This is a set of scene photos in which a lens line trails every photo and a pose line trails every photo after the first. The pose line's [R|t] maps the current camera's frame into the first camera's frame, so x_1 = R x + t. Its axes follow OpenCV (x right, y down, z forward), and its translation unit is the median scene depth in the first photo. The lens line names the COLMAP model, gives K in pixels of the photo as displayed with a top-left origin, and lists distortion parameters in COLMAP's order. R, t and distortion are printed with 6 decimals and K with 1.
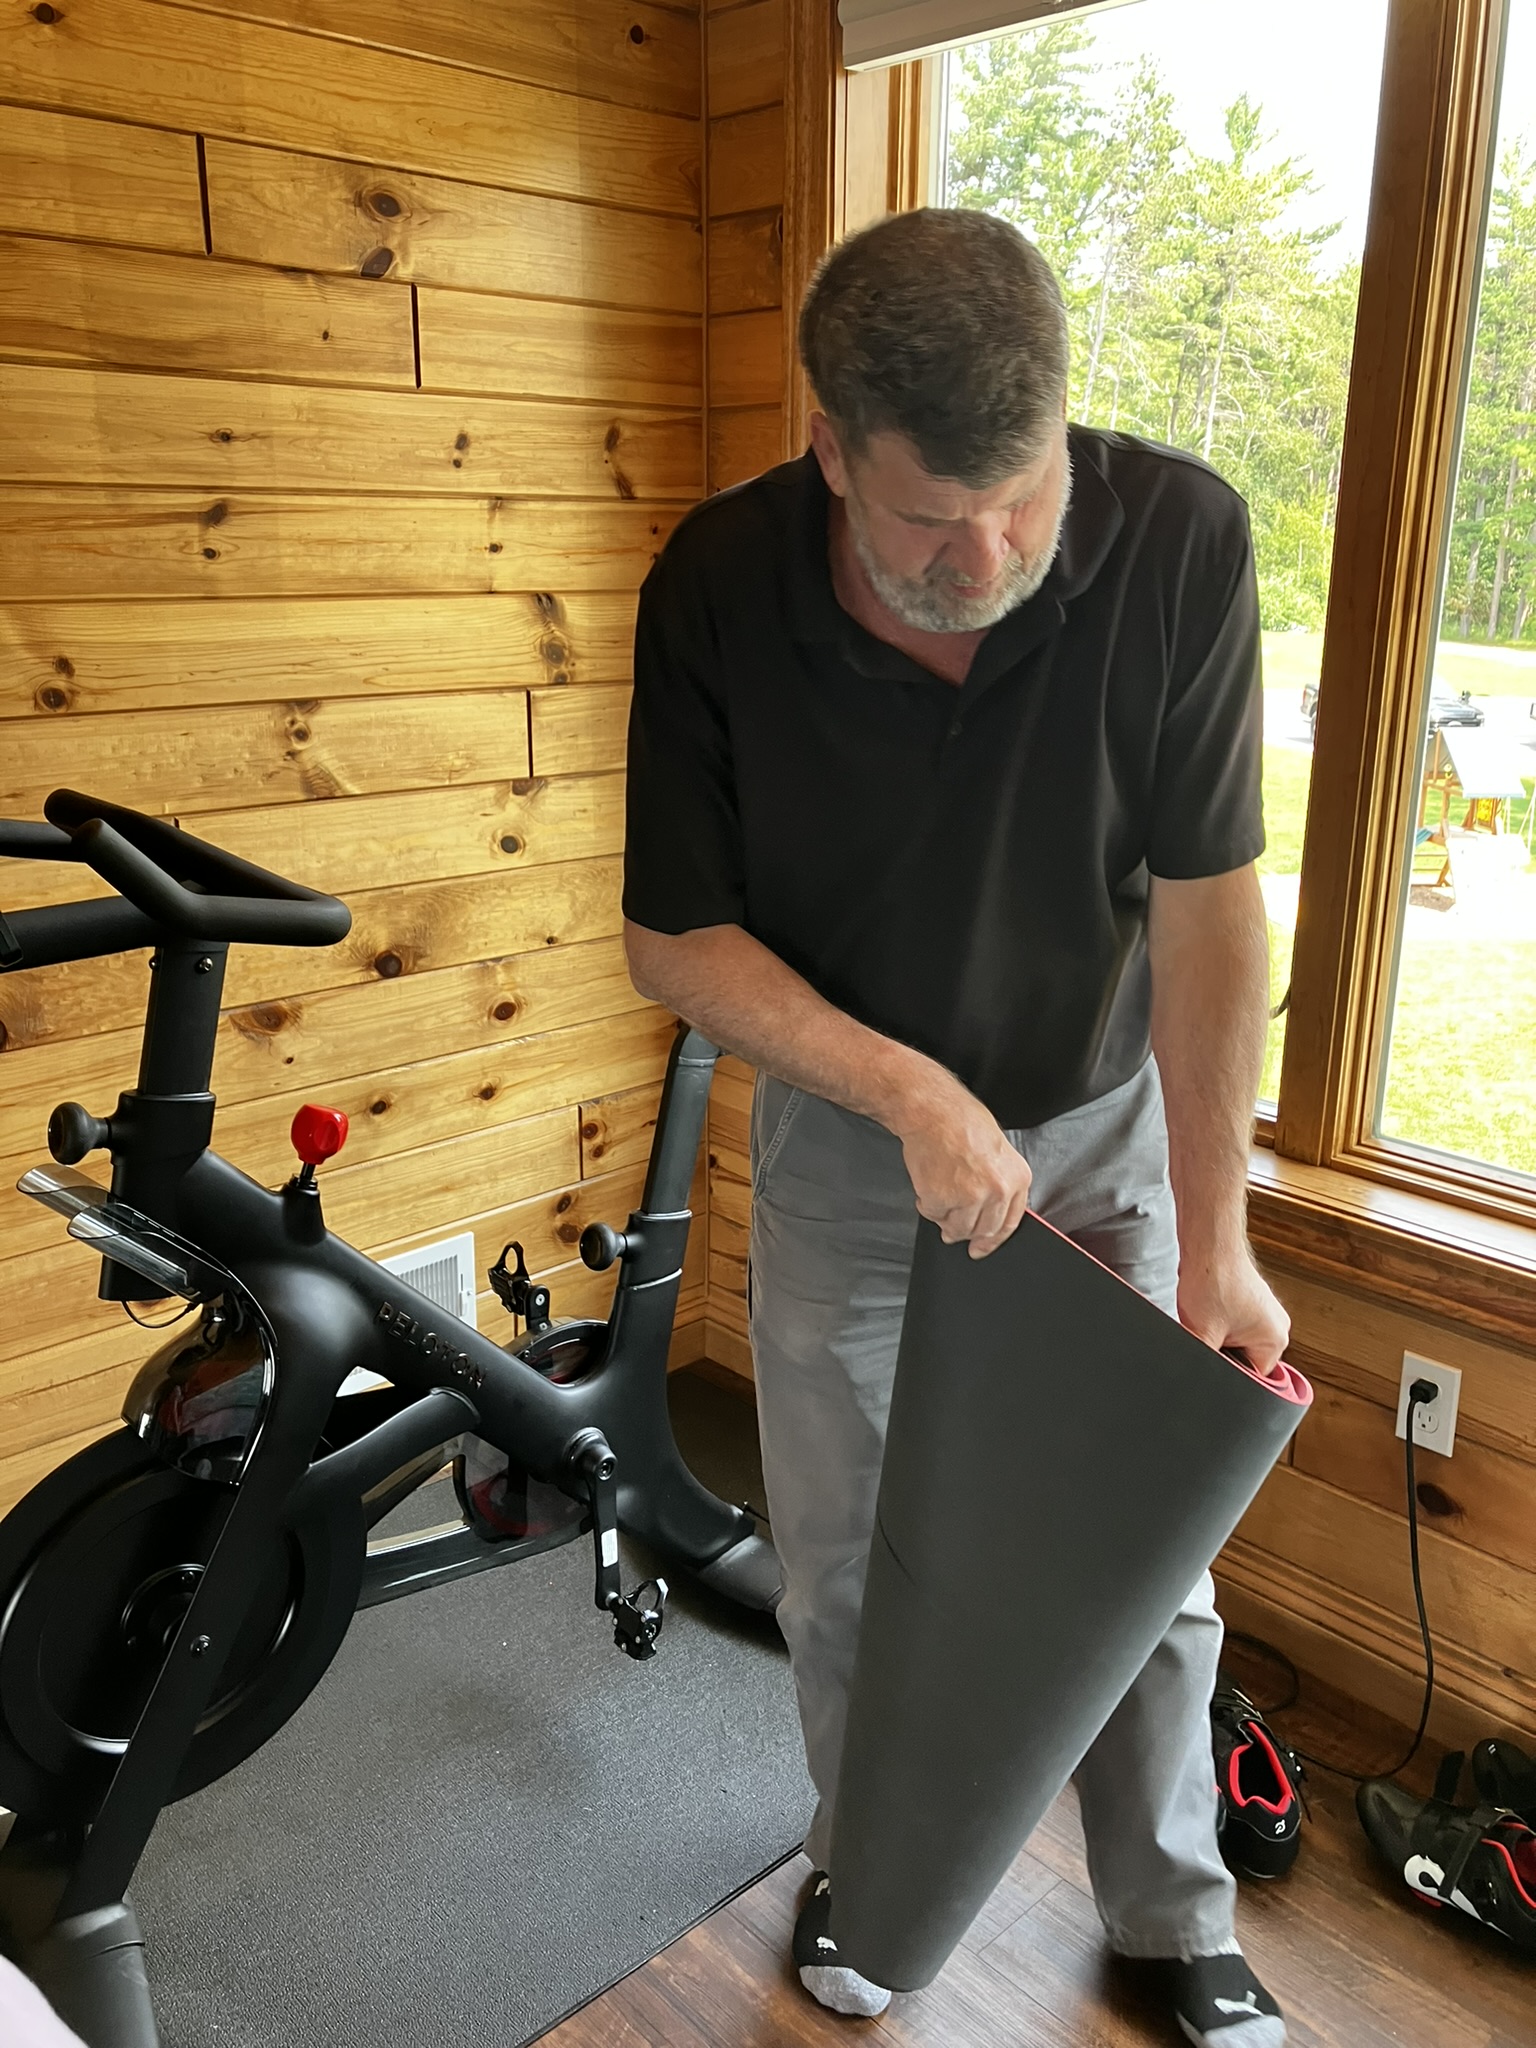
lens RADIAL K [[1671.7, 0, 779.0], [0, 1671.7, 1012.6], [0, 0, 1]] dist [0.015902, 0.012004]
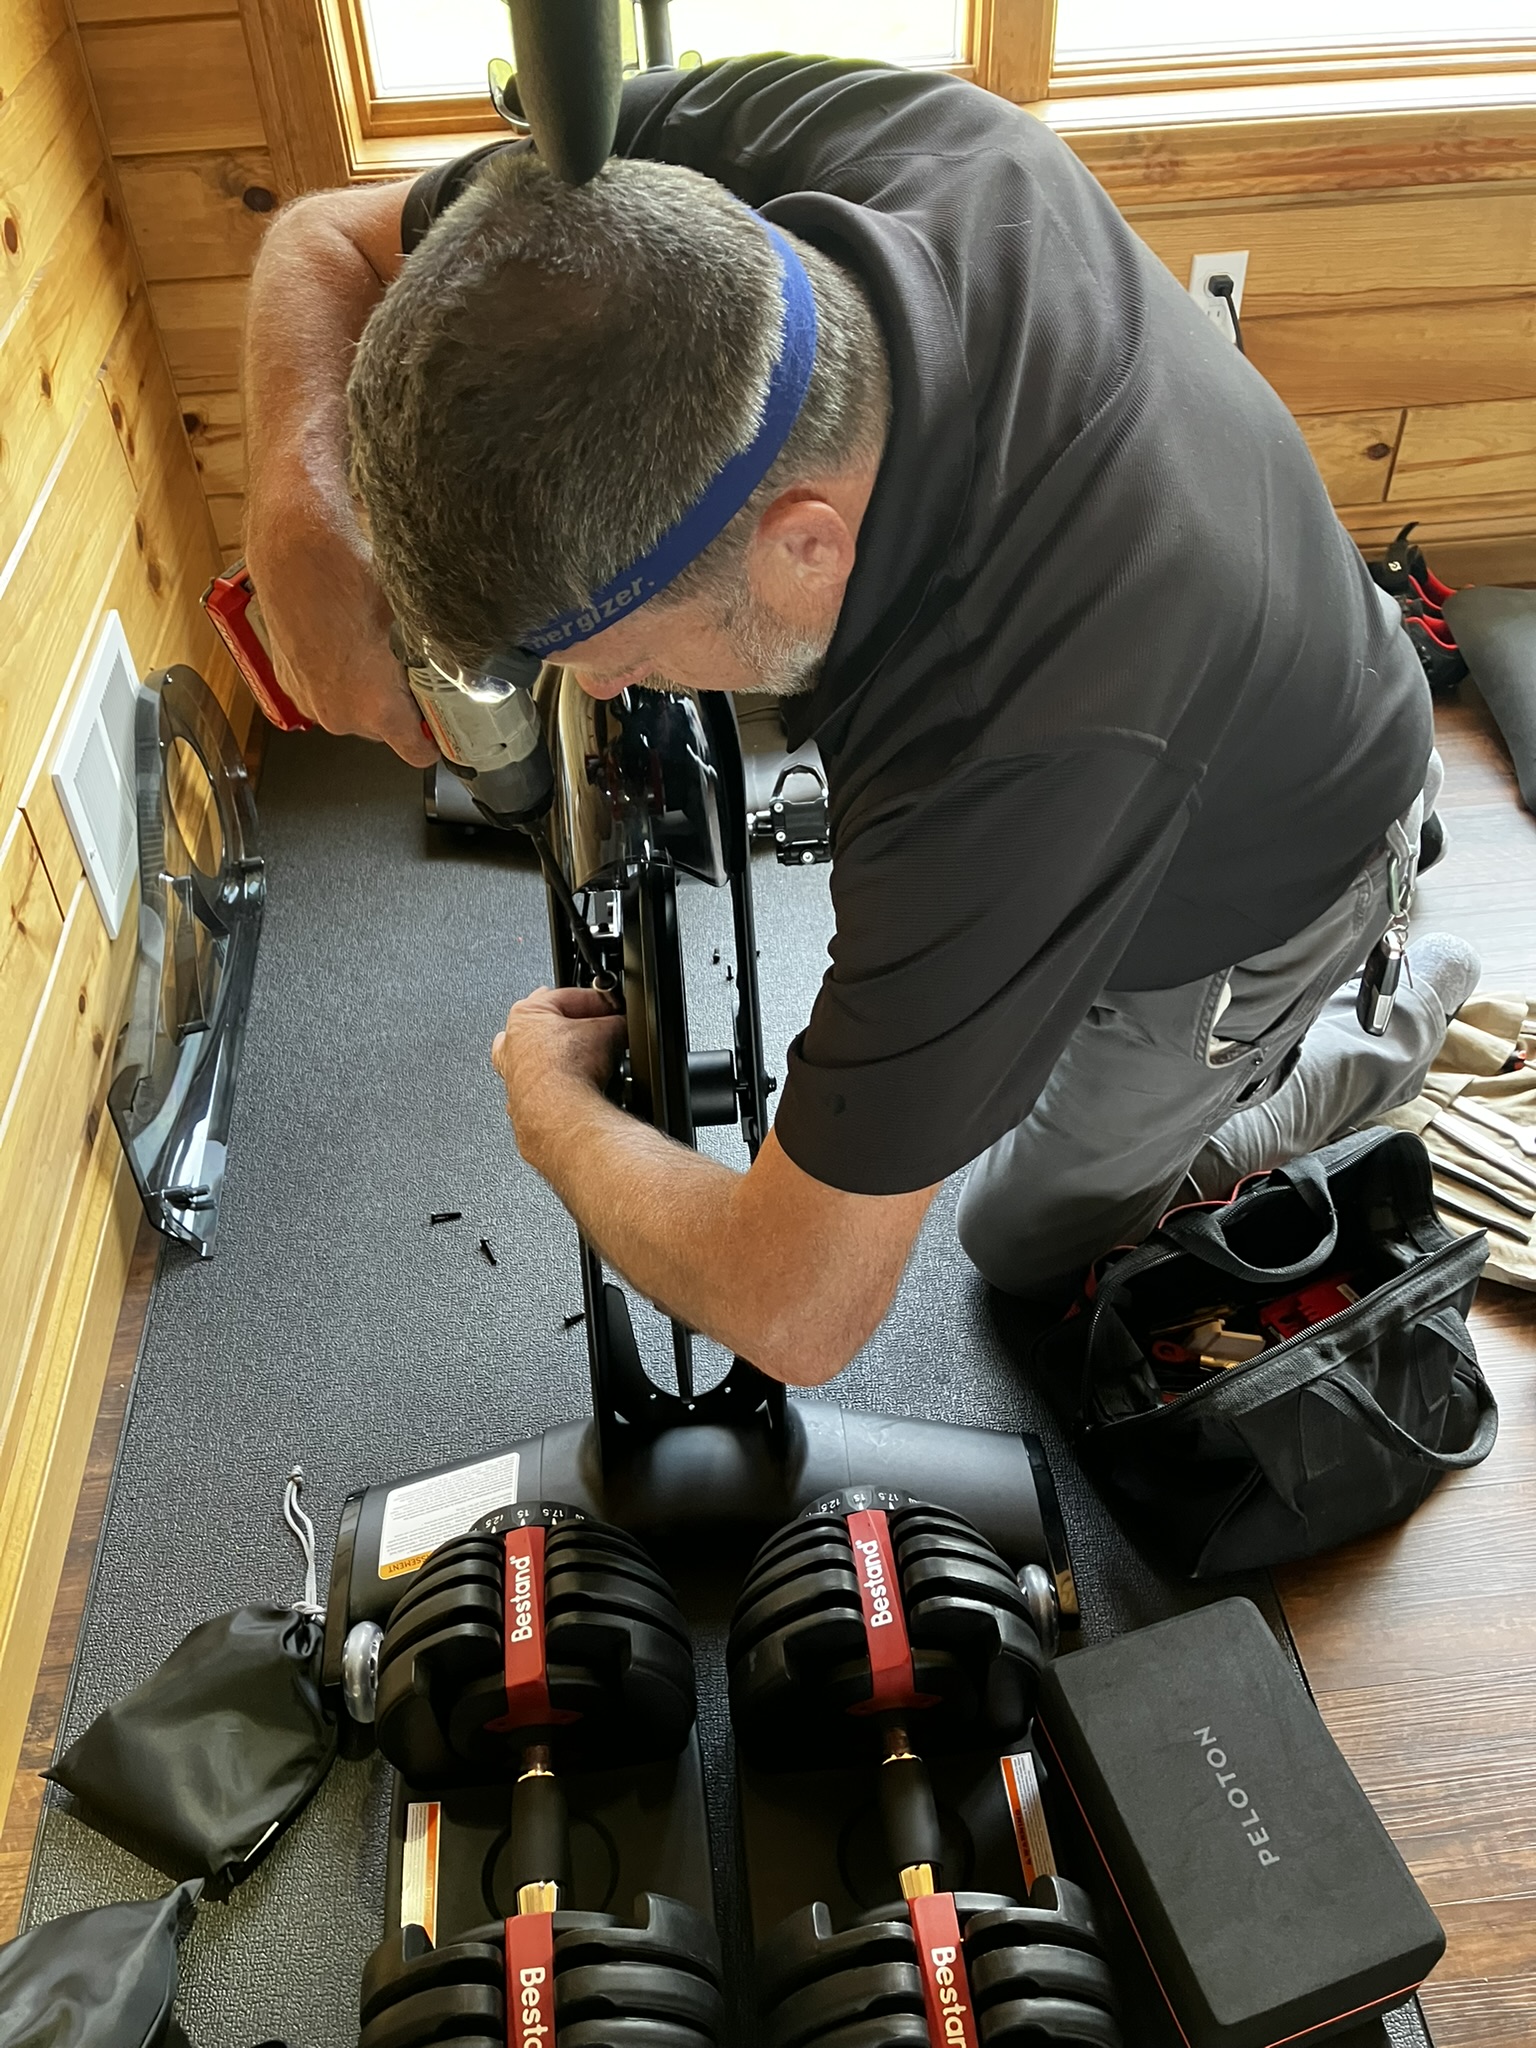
lens RADIAL K [[1676.1, 0, 768.0], [0, 1676.1, 1024.0], [0, 0, 1]] dist [0.065885, -0.076847]
pose [[0.609165, -0.557354, 0.564158, -0.548949], [0.253388, 0.810886, 0.527503, -0.027213], [-0.751474, -0.178385, 0.635190, 0.386801]]
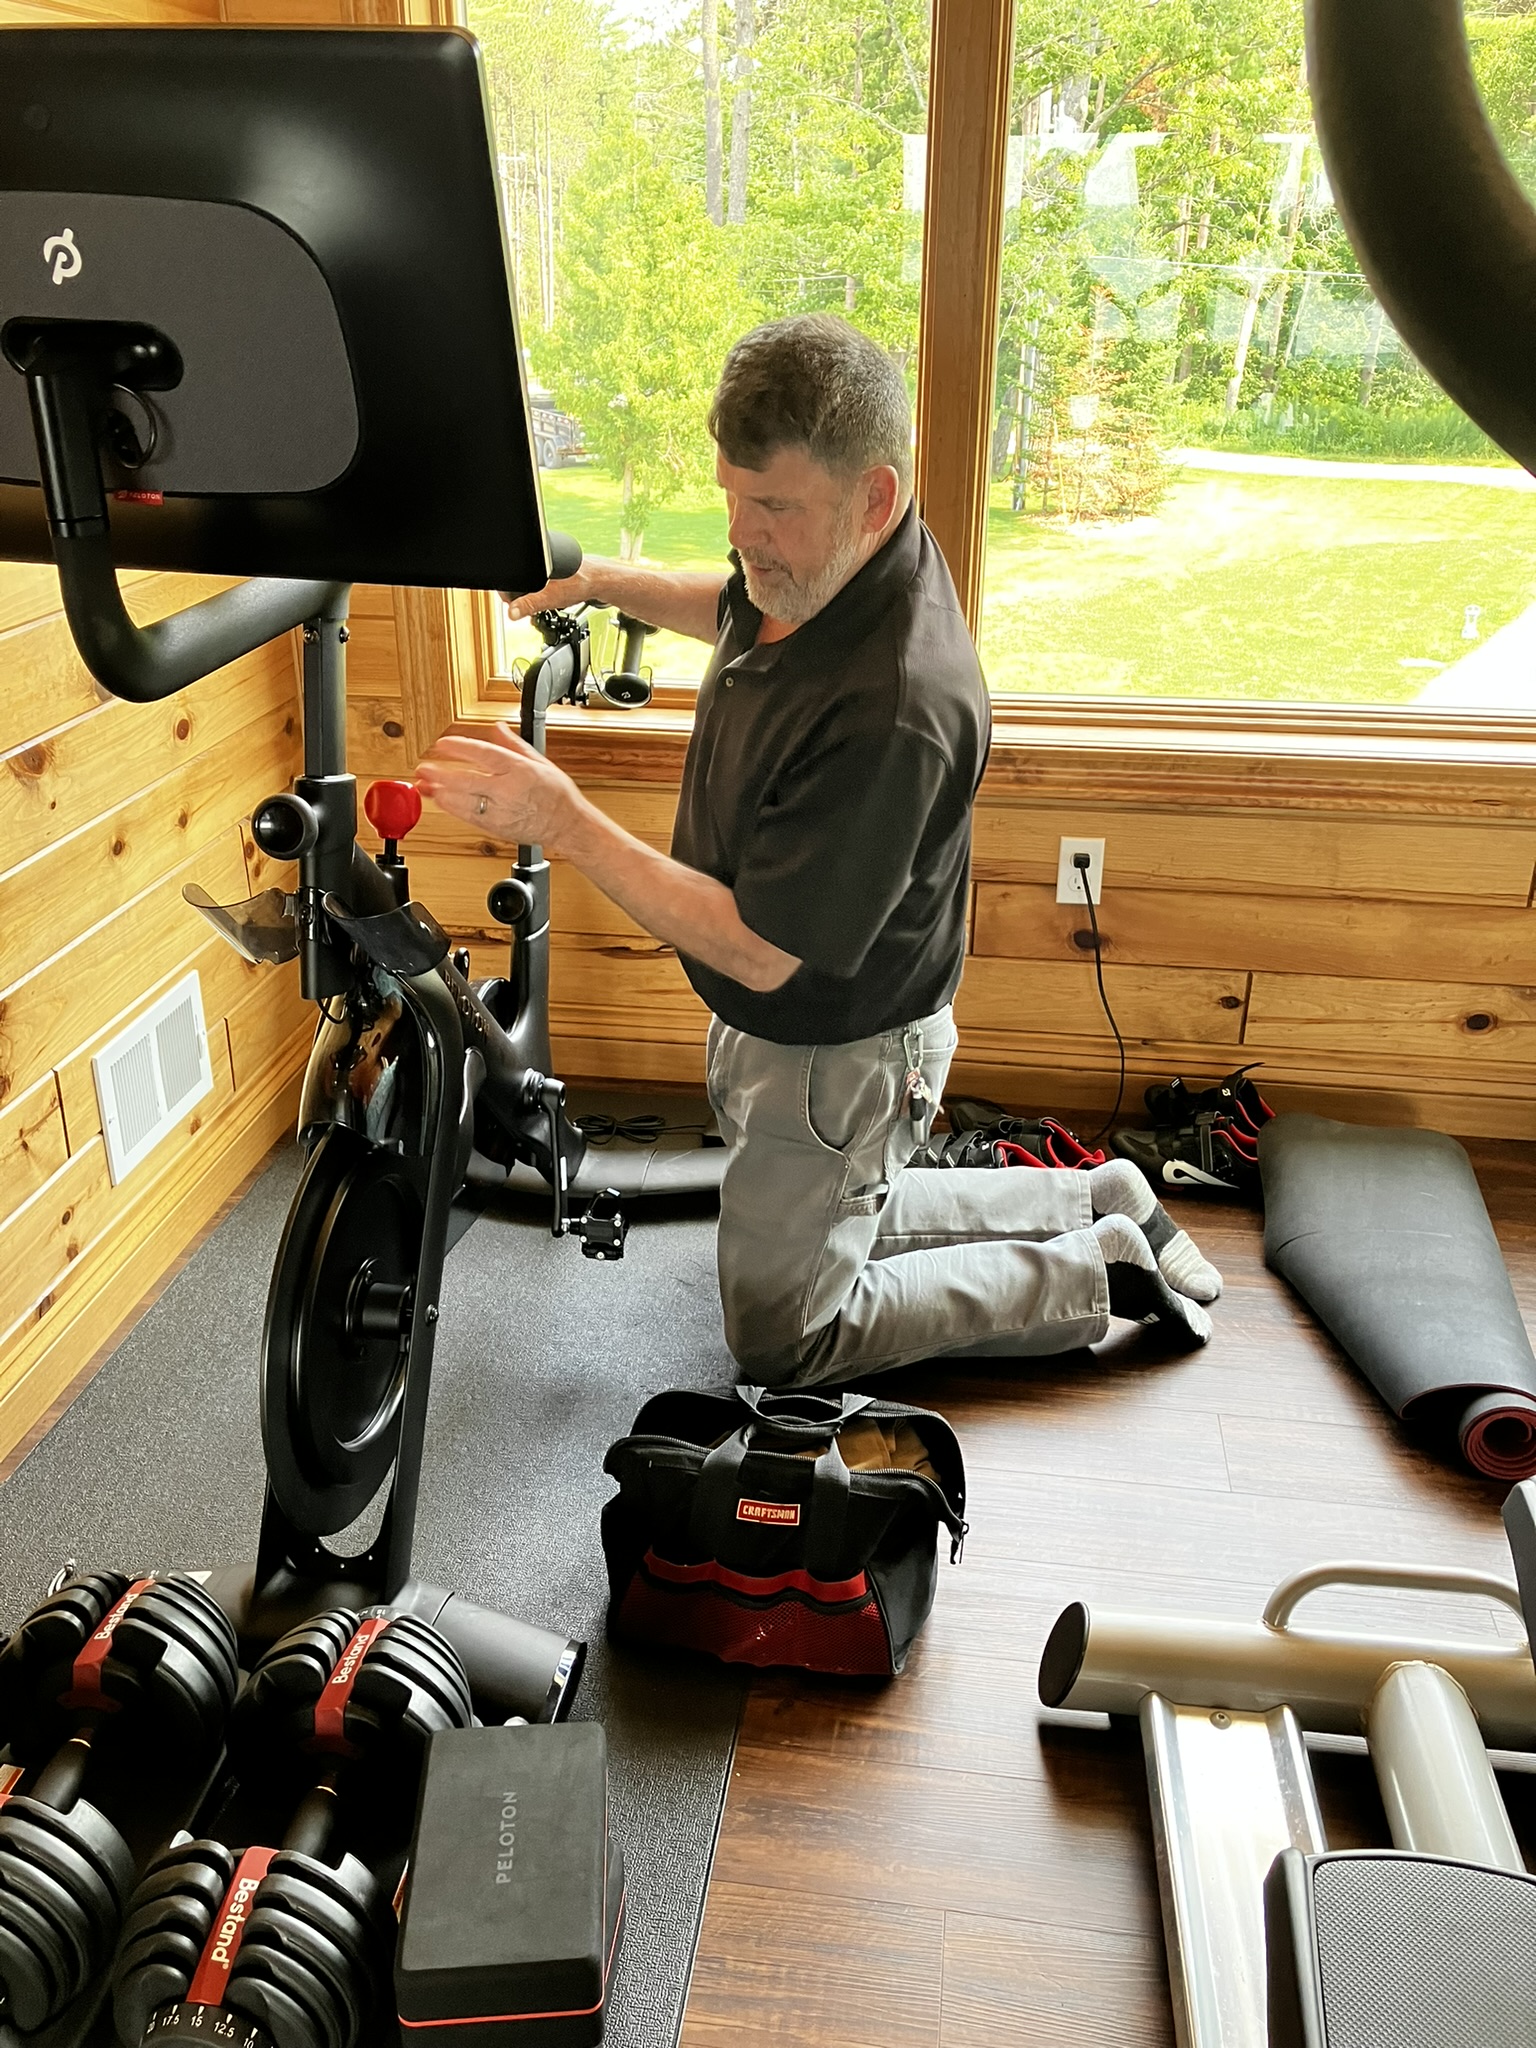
lens RADIAL K [[1679.6, 0, 760.9], [0, 1679.6, 1004.5], [0, 0, 1]] dist [0.064815, -0.117035]
pose [[0.784044, -0.257658, 0.564701, -0.529111], [0.175808, 0.964701, 0.196072, 0.020467], [-0.595287, -0.054451, 0.801666, 0.044252]]
